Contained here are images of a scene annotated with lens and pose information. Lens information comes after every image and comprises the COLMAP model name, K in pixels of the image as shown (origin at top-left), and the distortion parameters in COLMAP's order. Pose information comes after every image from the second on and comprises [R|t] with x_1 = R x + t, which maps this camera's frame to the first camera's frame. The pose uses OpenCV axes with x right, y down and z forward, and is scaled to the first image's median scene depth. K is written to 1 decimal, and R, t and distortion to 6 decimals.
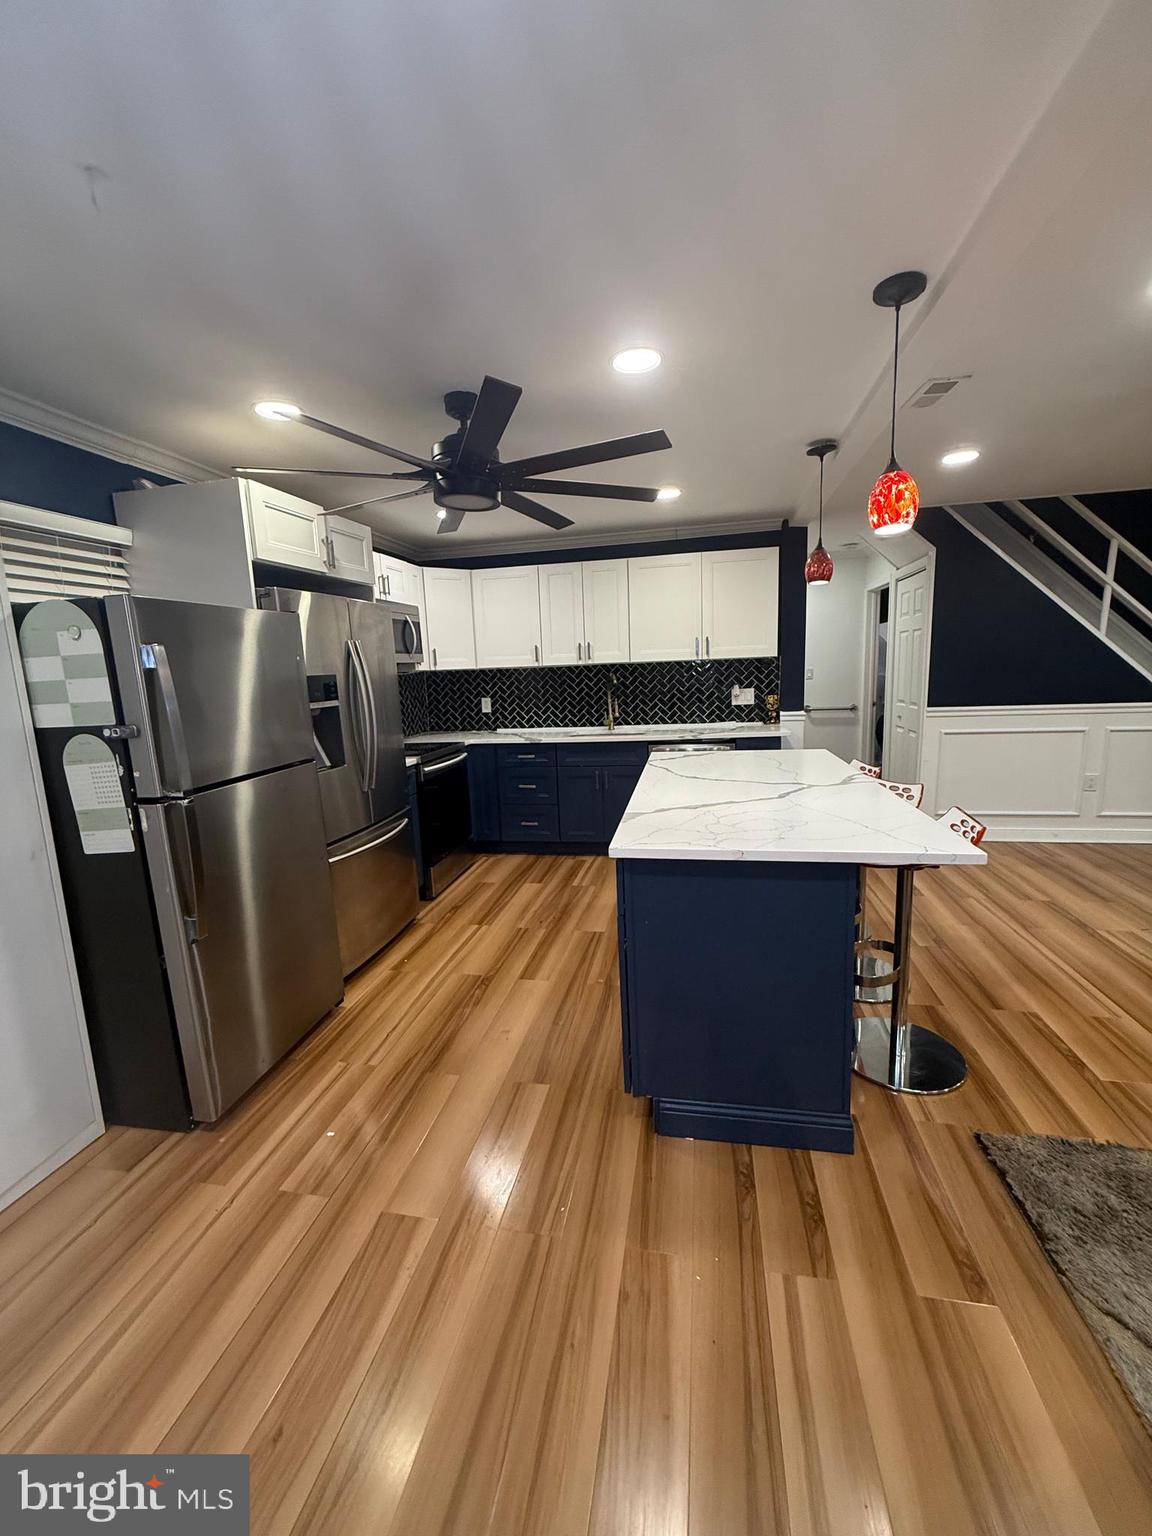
lens RADIAL K [[614.3, 0, 574.1], [0, 614.3, 765.1], [0, 0, 1]] dist [0.000766, 0.000010]
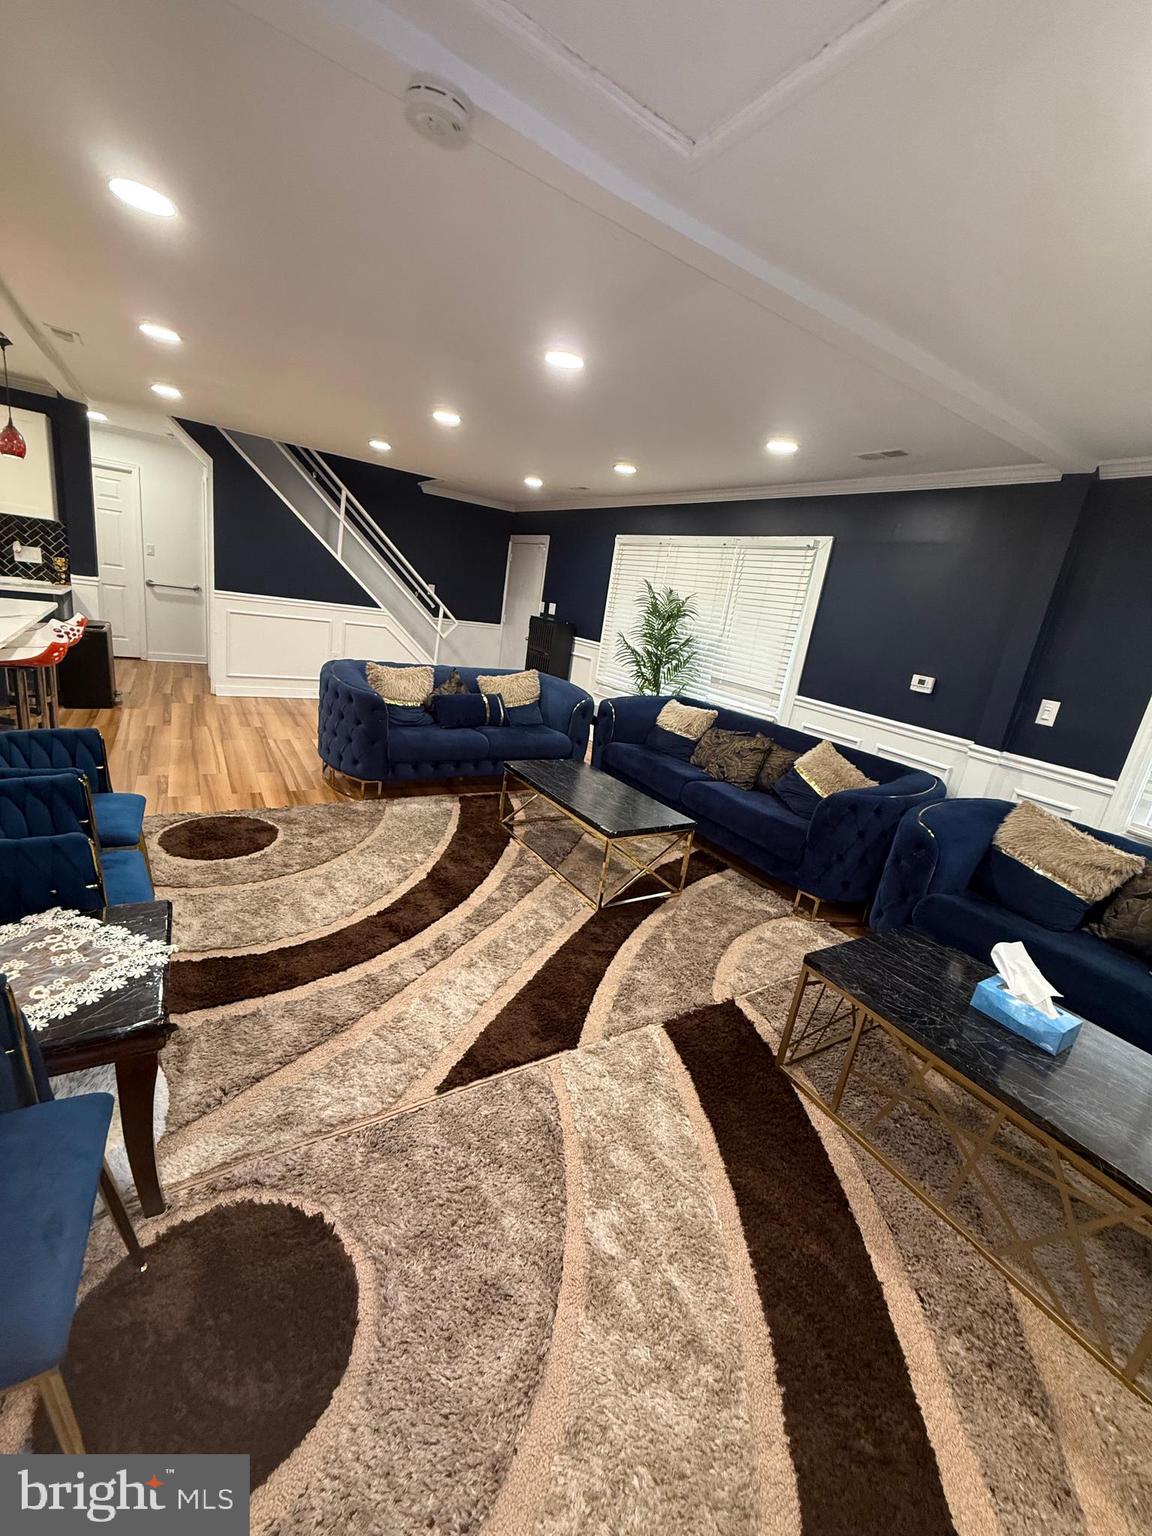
lens RADIAL K [[610.1, 0, 575.2], [0, 610.1, 761.7], [0, 0, 1]] dist [-0.000477, -0.000019]
pose [[0.716412, -0.043811, 0.696301, 0.208900], [-0.062623, 0.989960, 0.126720, 0.050549], [-0.694862, -0.134388, 0.706475, -0.451499]]
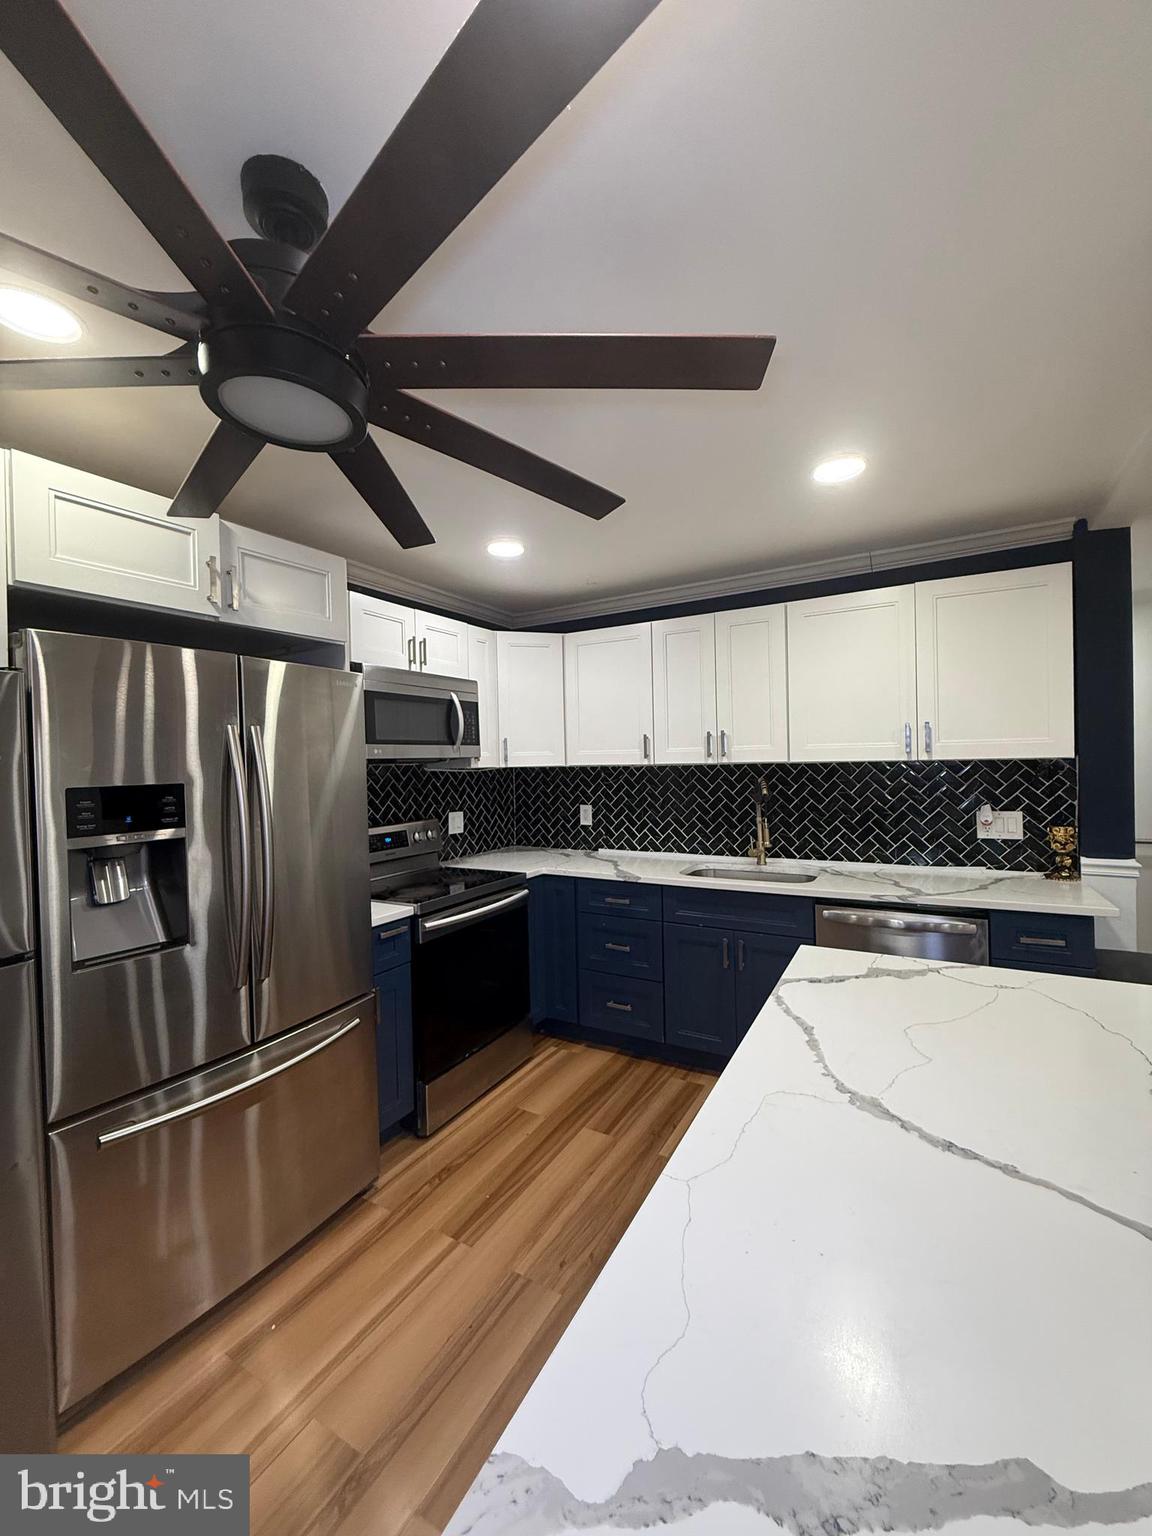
lens RADIAL K [[610.1, 0, 575.2], [0, 610.1, 761.7], [0, 0, 1]] dist [-0.000477, -0.000019]
pose [[0.947822, 0.020591, -0.318133, 0.081673], [-0.067047, 0.988469, -0.135774, -0.068093], [0.311669, 0.150020, 0.938273, 0.343693]]
